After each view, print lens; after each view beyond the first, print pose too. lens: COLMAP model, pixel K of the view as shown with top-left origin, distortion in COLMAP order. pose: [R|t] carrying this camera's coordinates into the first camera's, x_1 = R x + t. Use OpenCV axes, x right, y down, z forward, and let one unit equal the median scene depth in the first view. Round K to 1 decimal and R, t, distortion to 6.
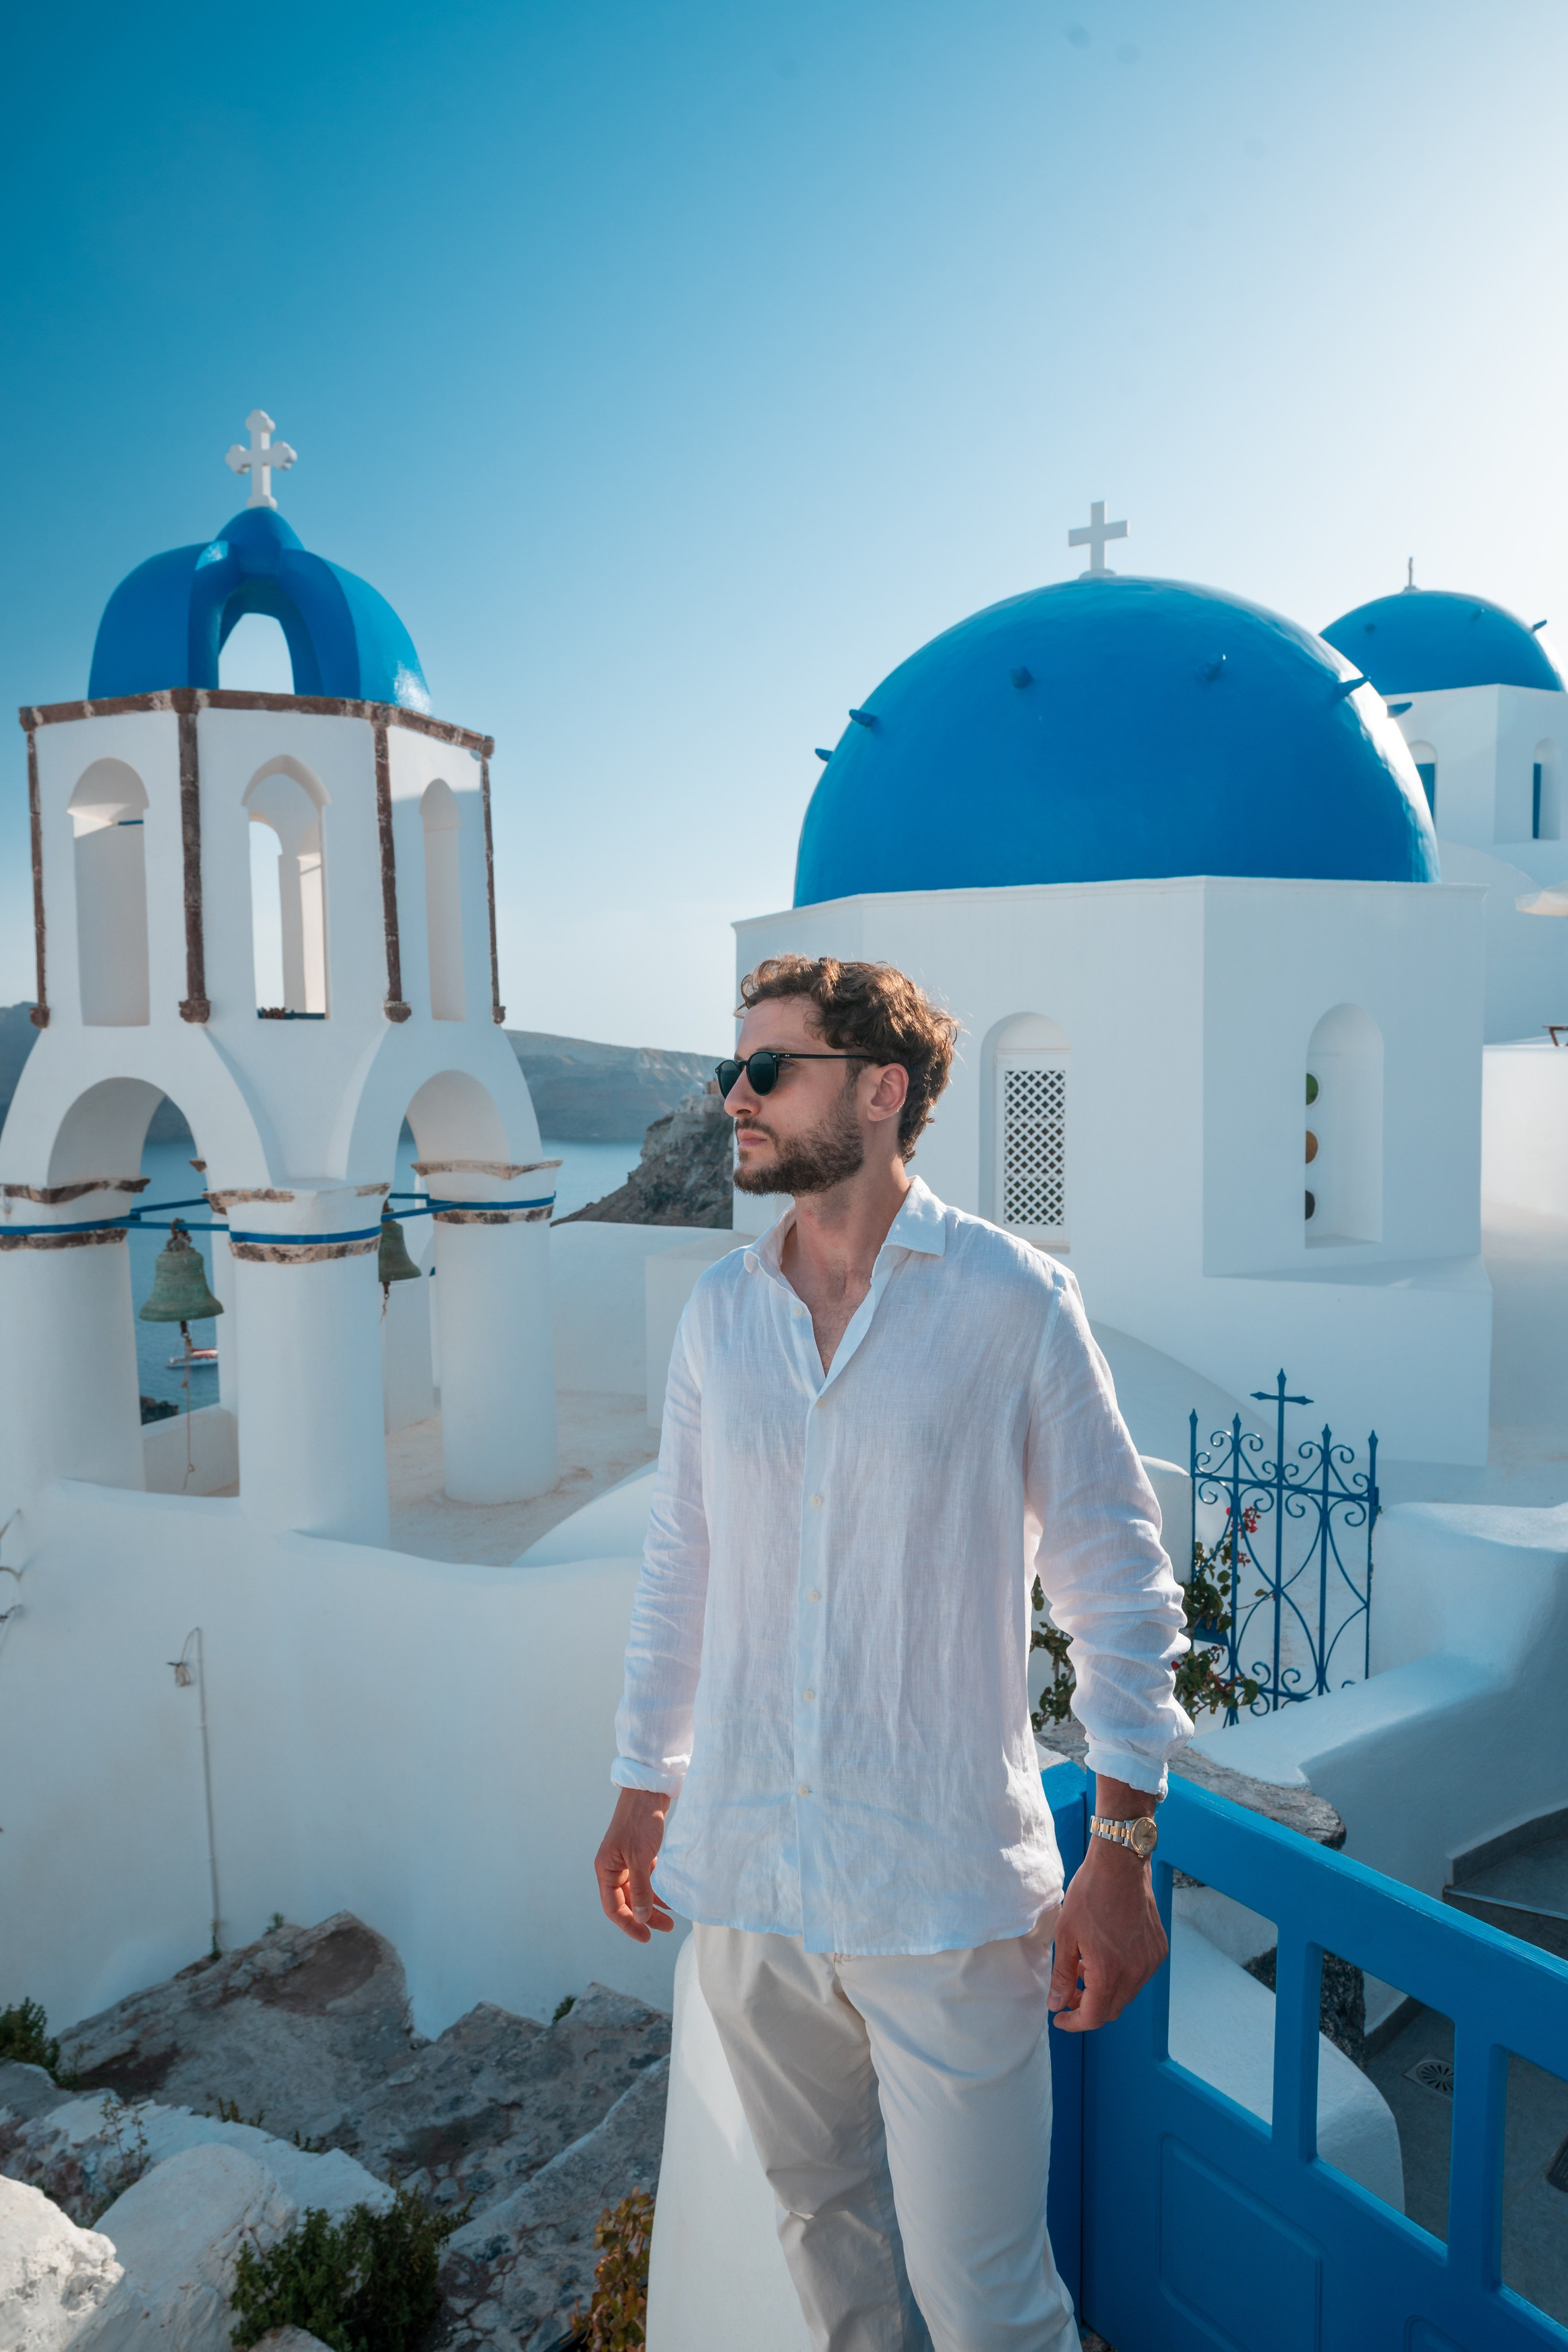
lens RADIAL K [[1481.8, 0, 783.3], [0, 1481.8, 1194.2], [0, 0, 1]] dist [-0.025922, 0.036493]
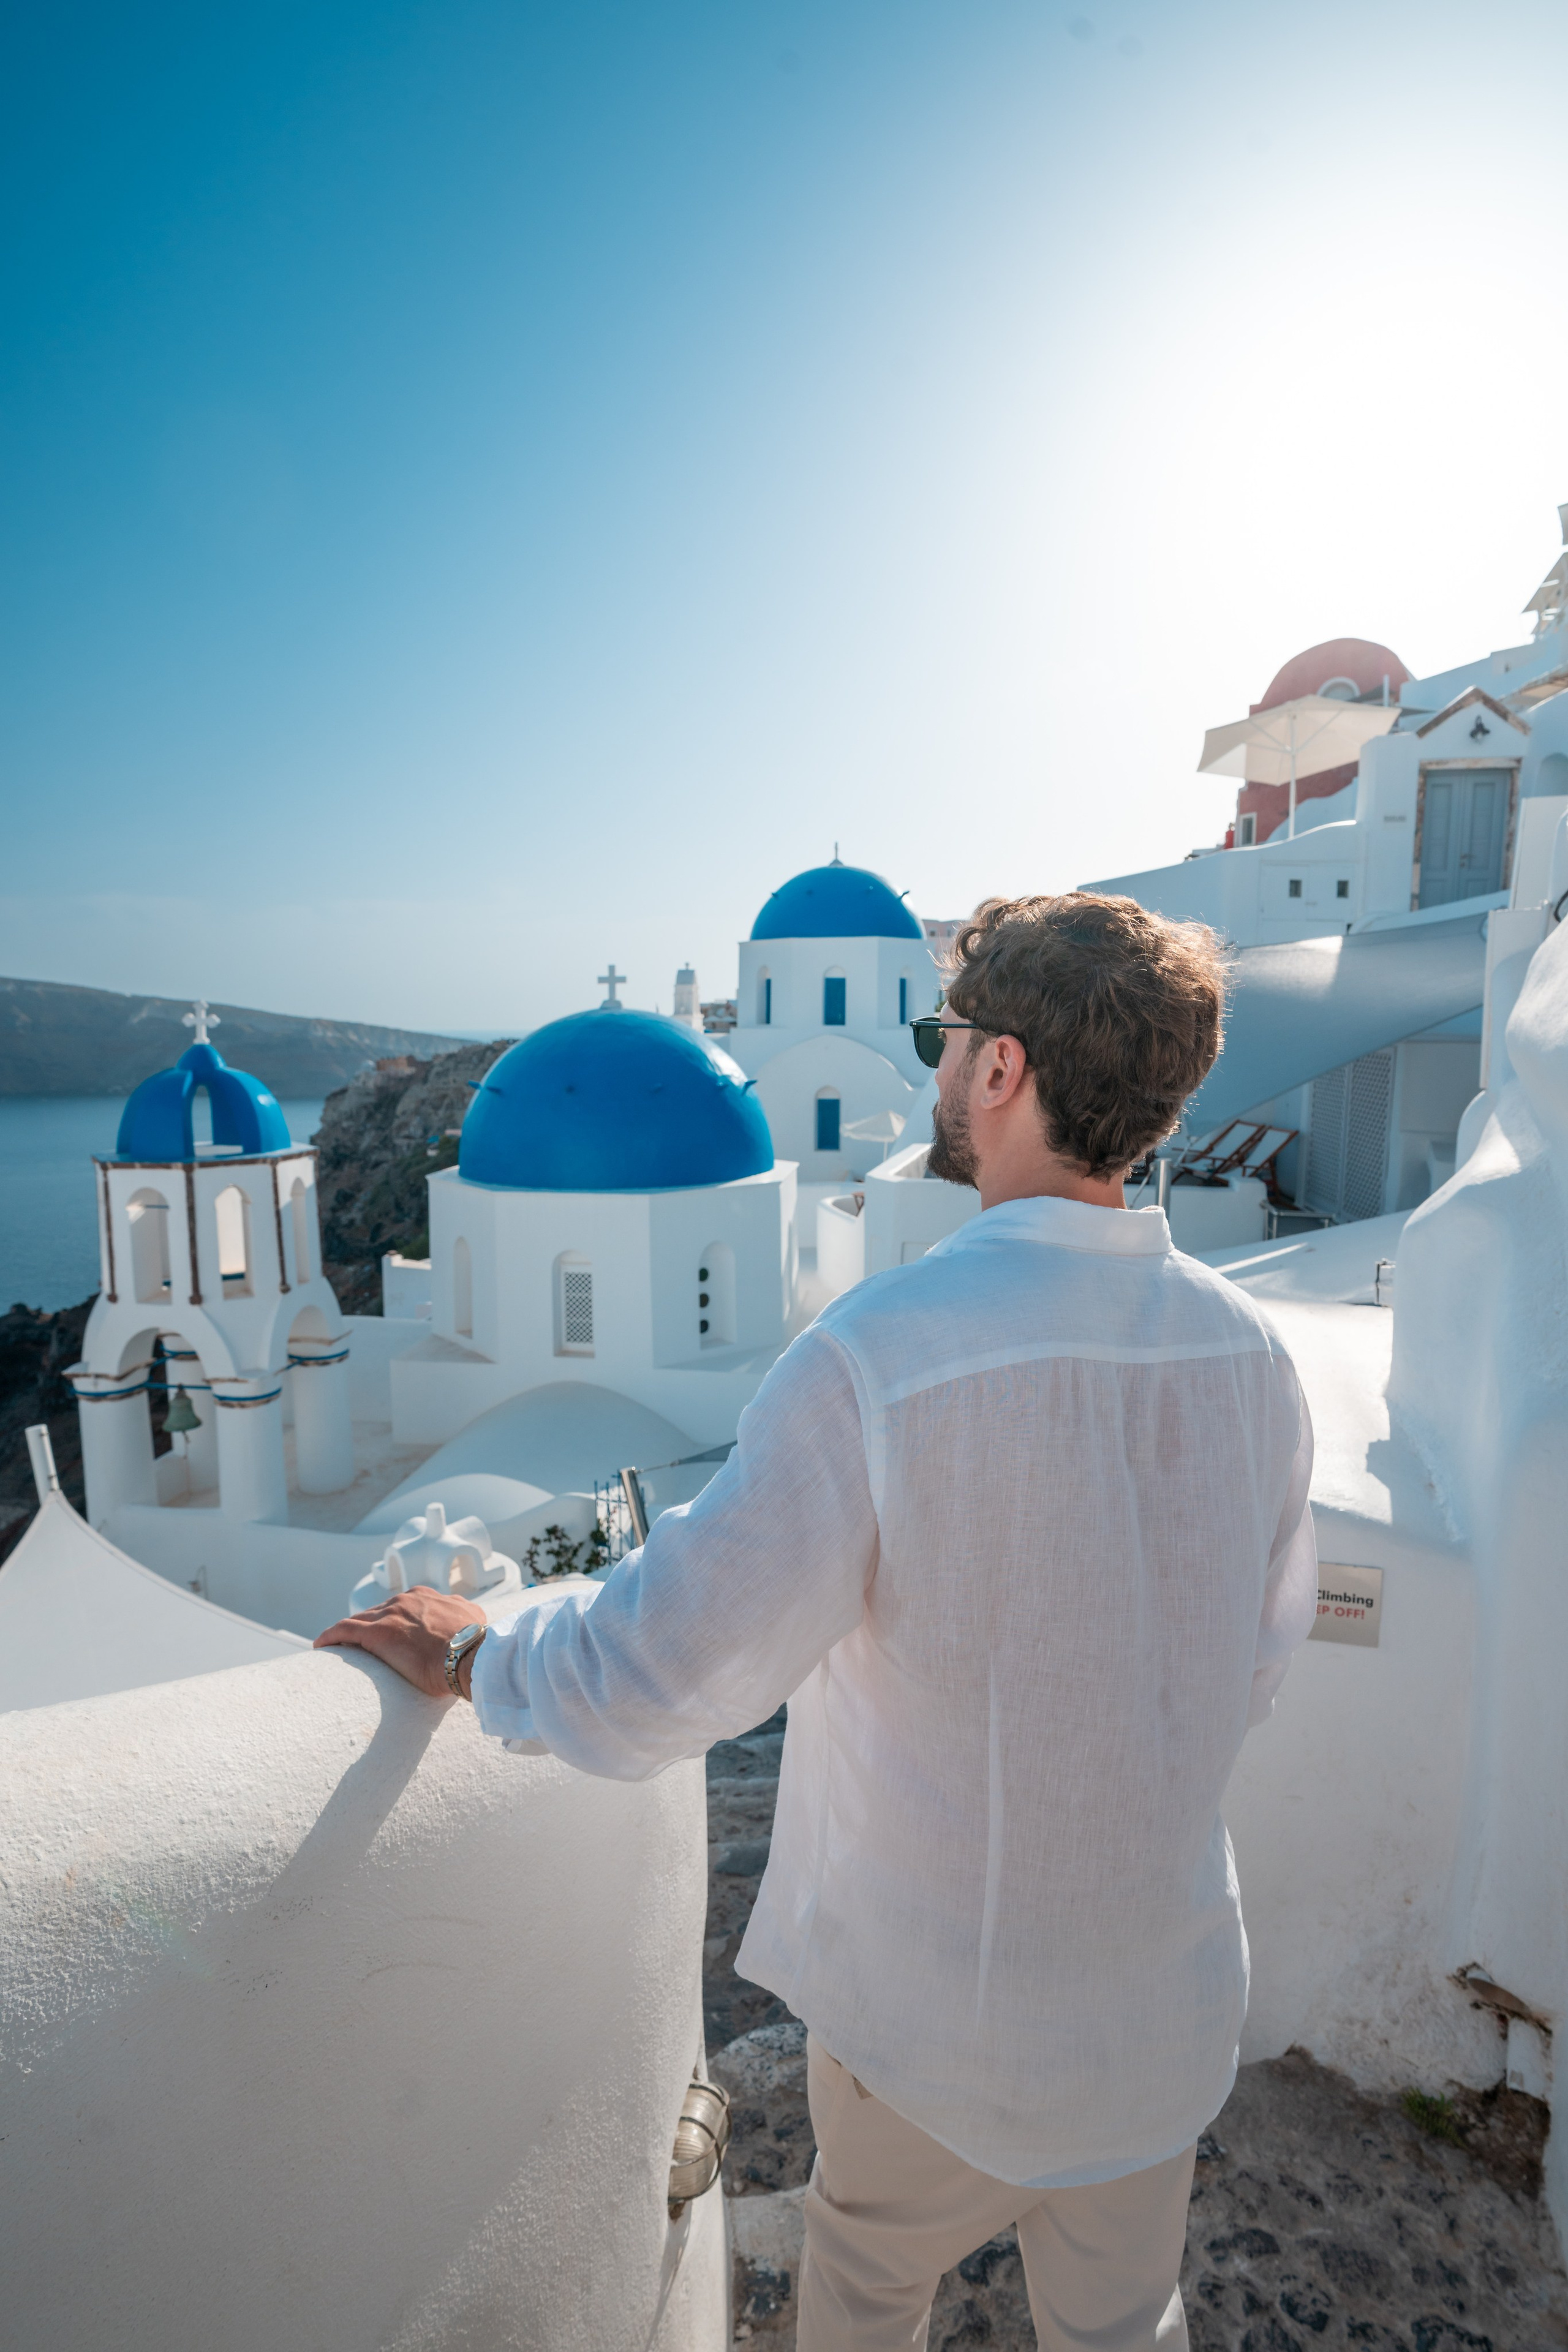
lens RADIAL K [[1187.4, 0, 758.8], [0, 1187.4, 1206.7], [0, 0, 1]] dist [-0.038024, 0.000430]
pose [[0.966162, -0.026183, 0.256606, -0.021597], [0.012162, 0.998352, 0.056076, -0.342507], [-0.257651, -0.051058, 0.964888, -0.916063]]
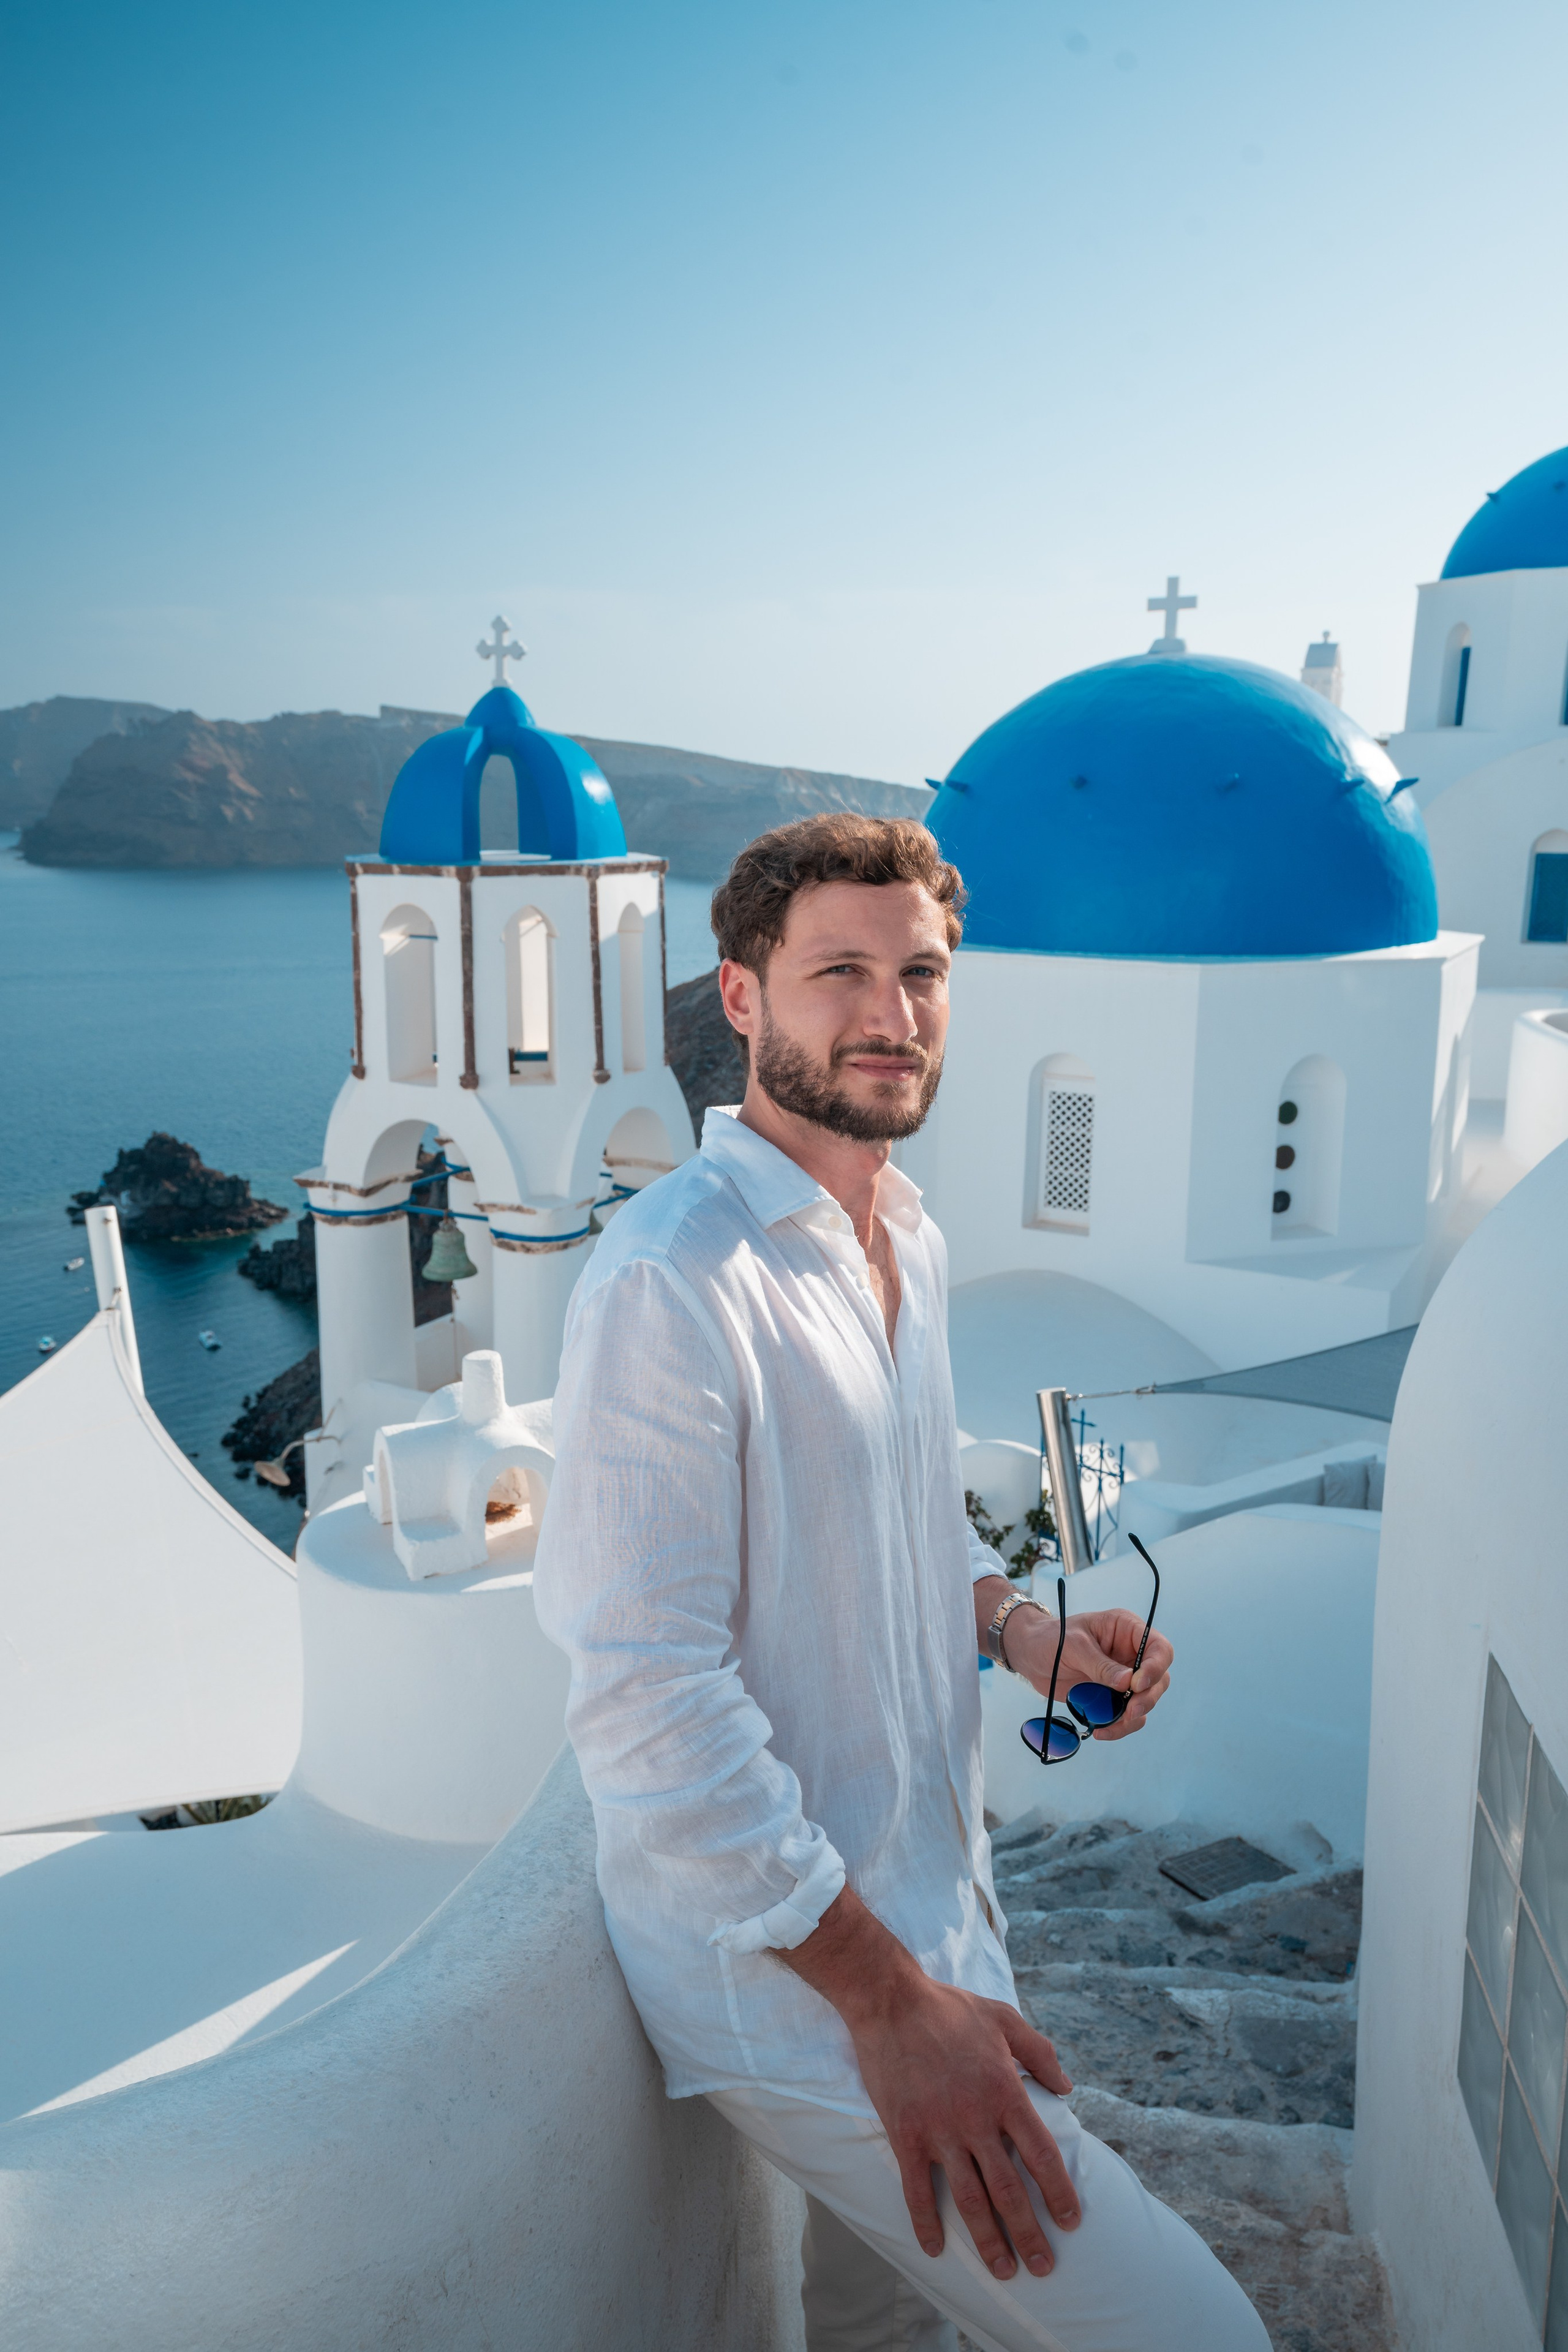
lens RADIAL K [[1749.9, 0, 796.0], [0, 1749.9, 1197.0], [0, 0, 1]] dist [-0.001804, 0.059104]
pose [[0.995878, 0.039407, -0.081699, 0.072269], [-0.027658, 0.989729, 0.140259, -0.253110], [0.086387, -0.137421, 0.986738, -0.686186]]
